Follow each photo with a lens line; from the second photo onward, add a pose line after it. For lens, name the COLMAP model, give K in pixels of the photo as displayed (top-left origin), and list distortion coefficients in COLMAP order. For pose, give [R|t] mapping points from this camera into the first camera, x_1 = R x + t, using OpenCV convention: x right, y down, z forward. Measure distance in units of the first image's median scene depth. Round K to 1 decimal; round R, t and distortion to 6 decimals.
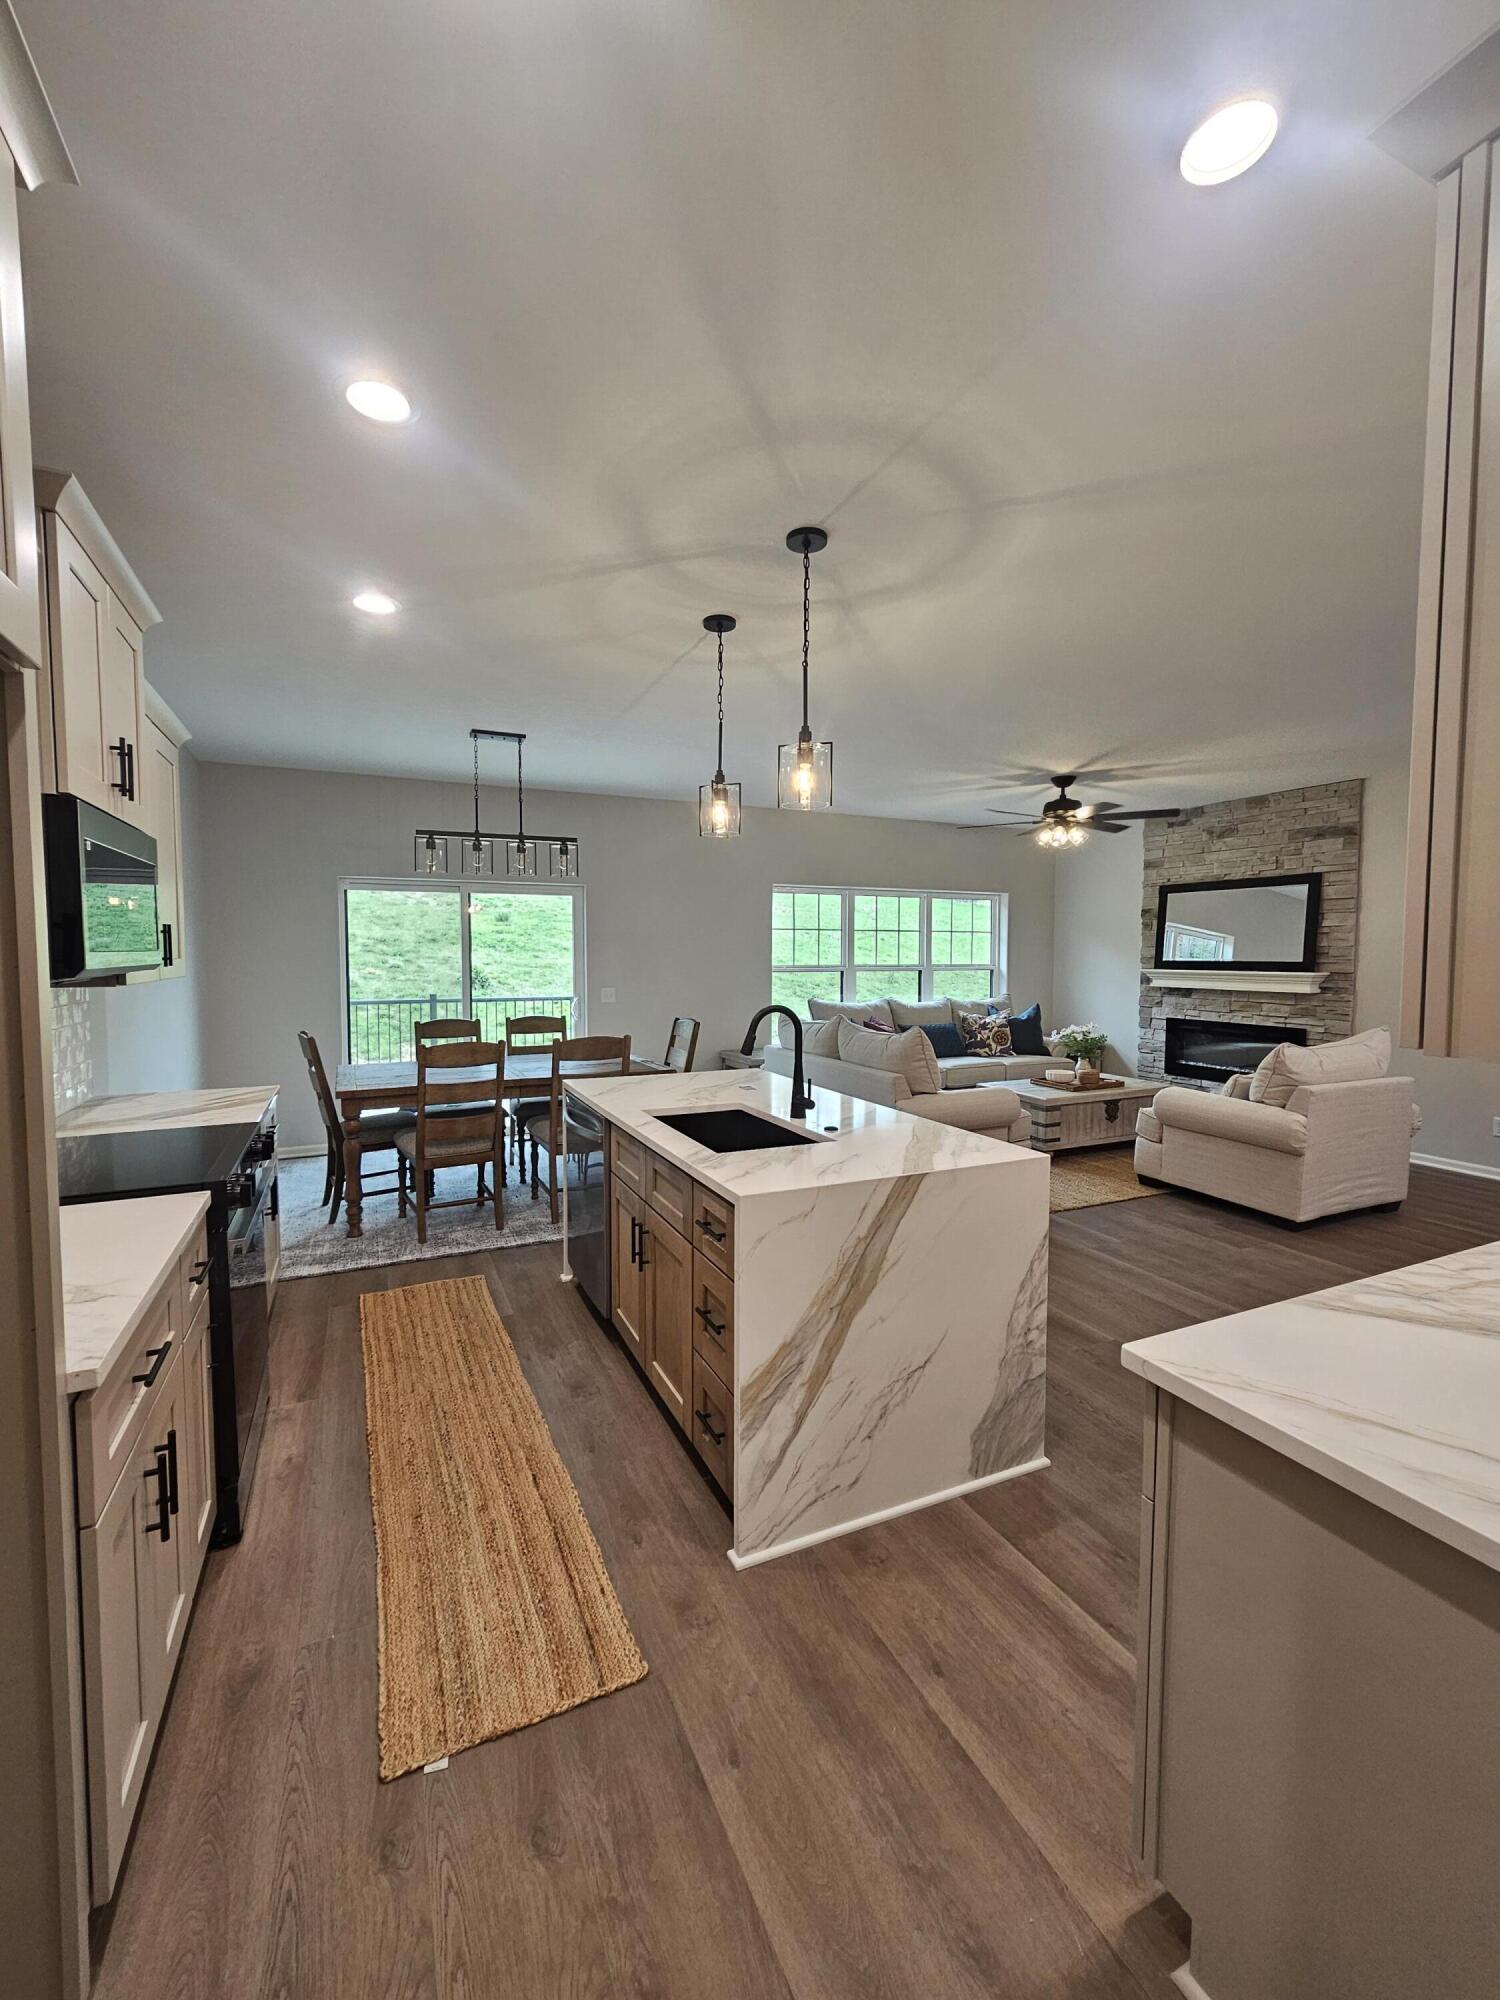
lens RADIAL K [[821.0, 0, 747.5], [0, 821.0, 1000.8], [0, 0, 1]] dist [-0.004713, -0.000155]
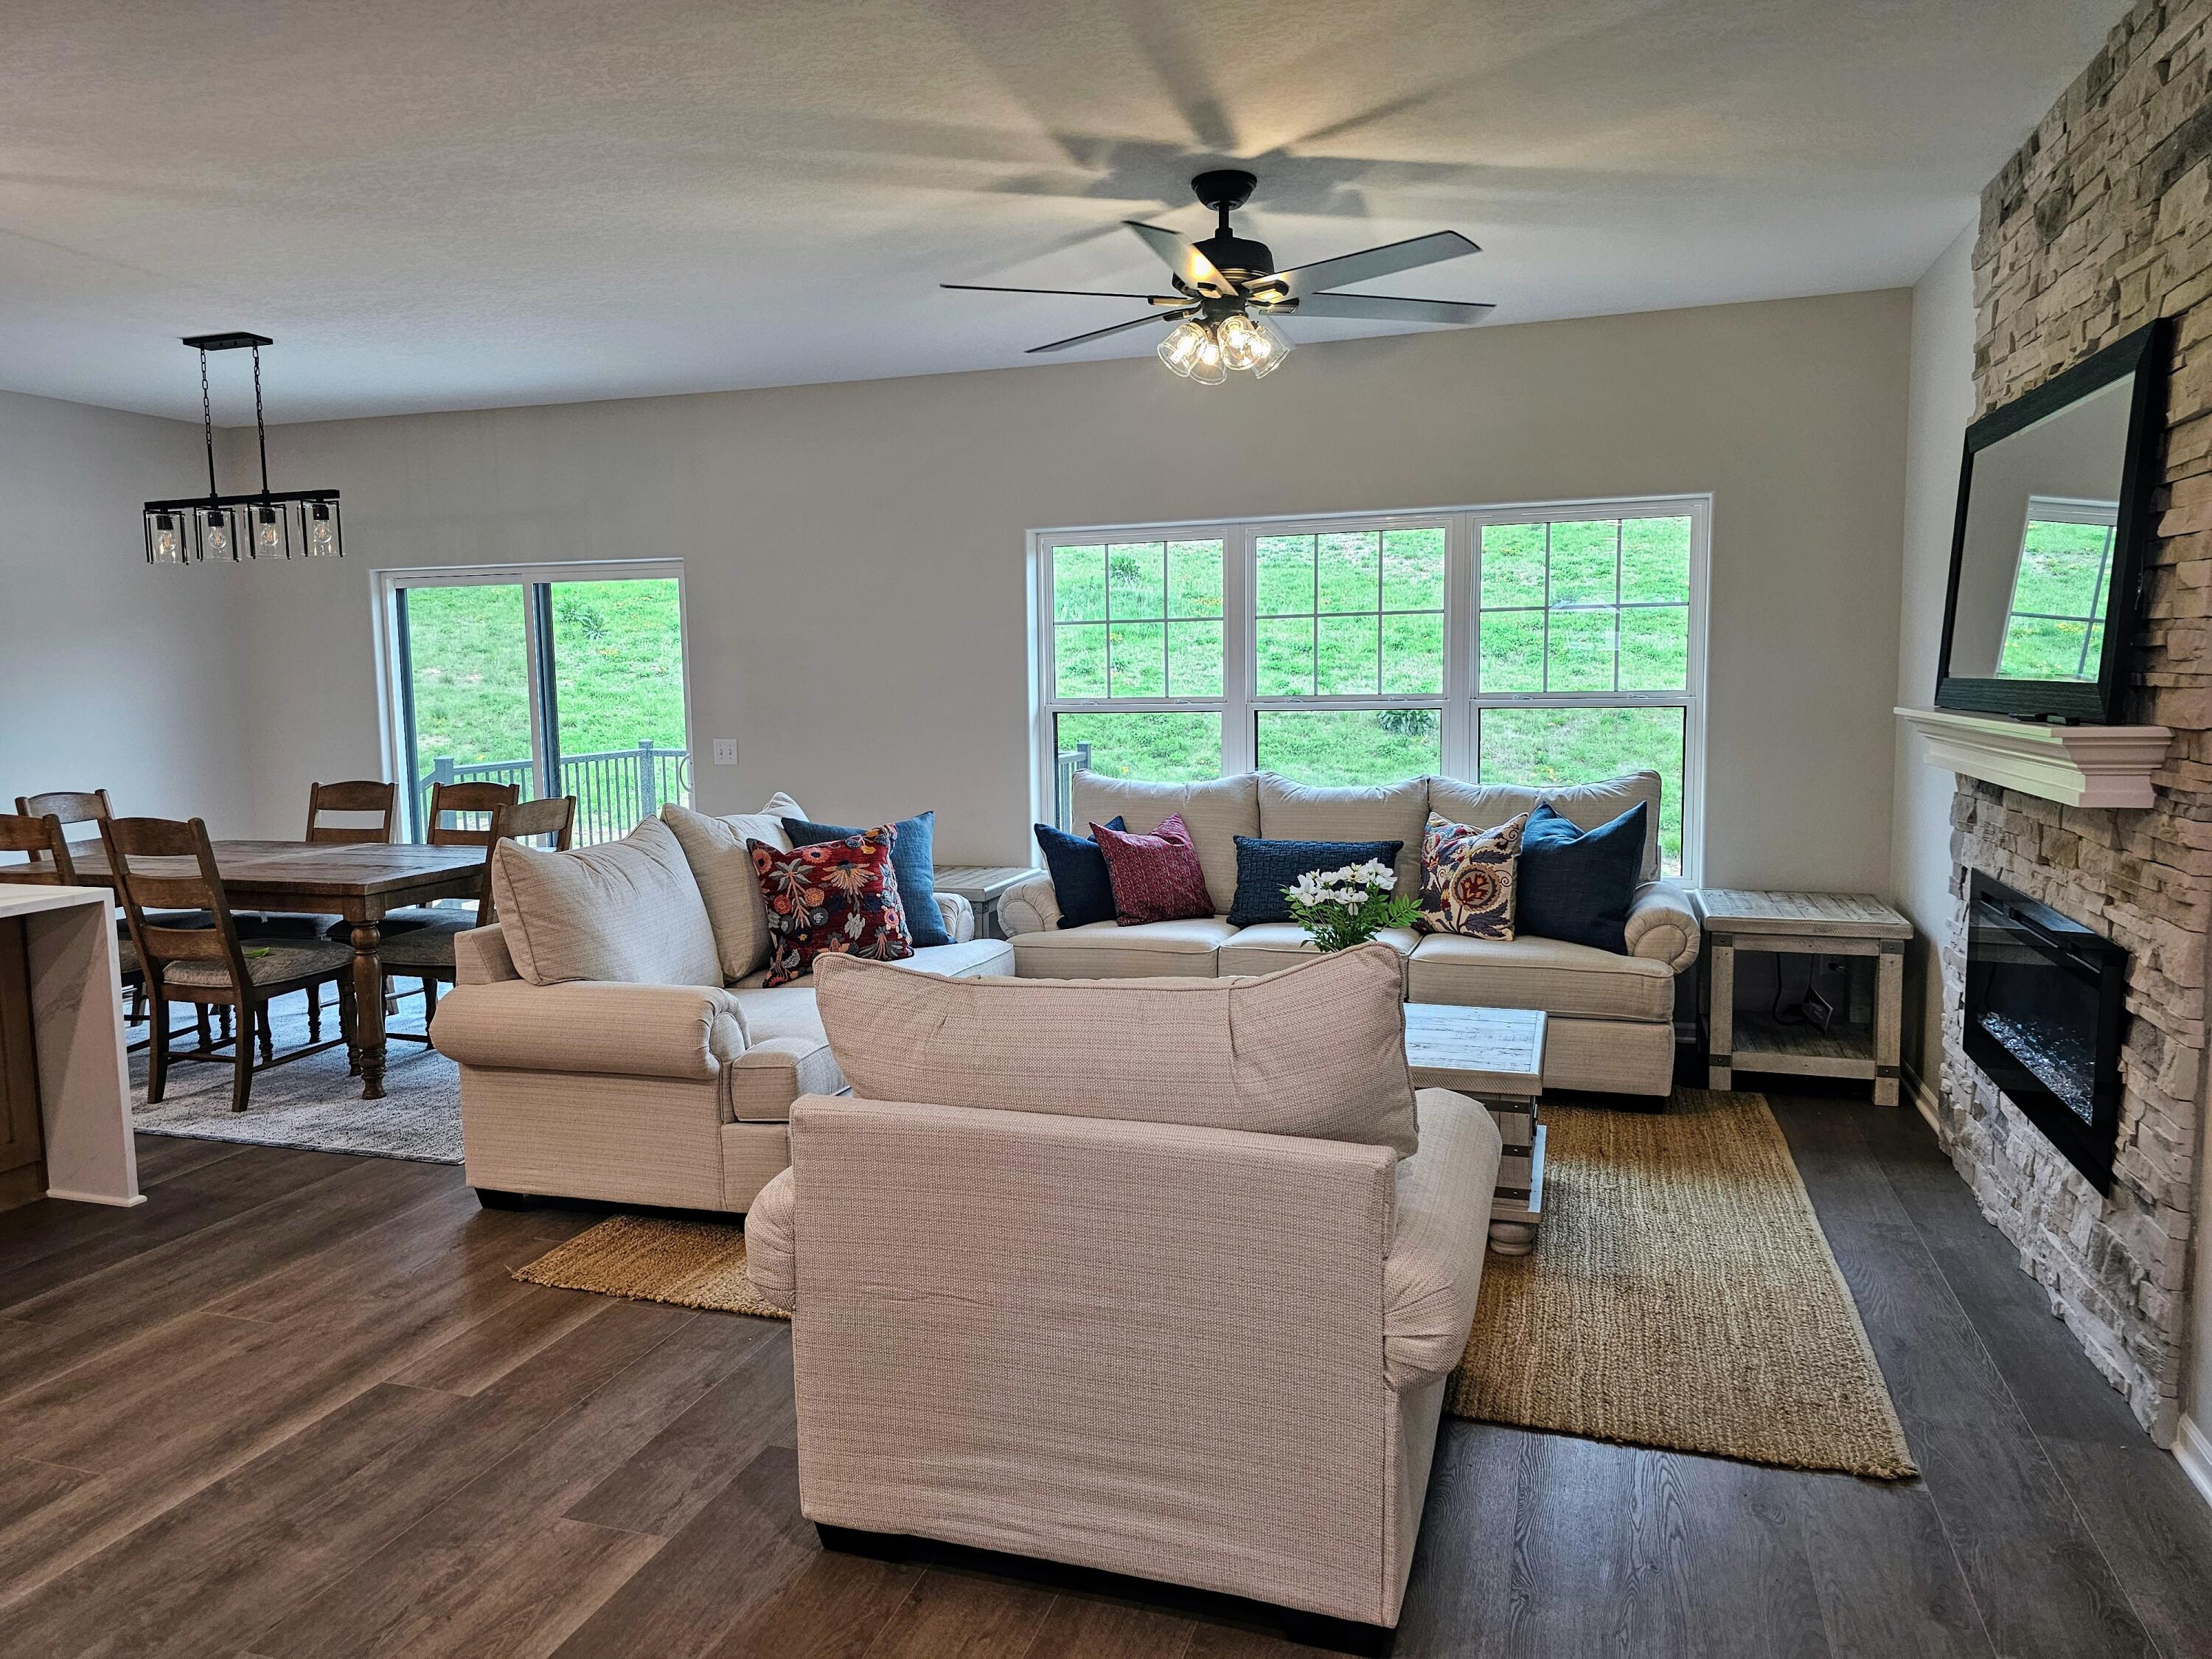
lens RADIAL K [[1499.9, 0, 1102.8], [0, 1499.9, 830.1], [0, 0, 1]] dist [0.020828, -0.001803]
pose [[0.734649, 0.058048, -0.675960, 0.775000], [-0.023129, 0.997897, 0.060558, -0.023484], [0.678054, -0.028854, 0.734446, 0.446406]]
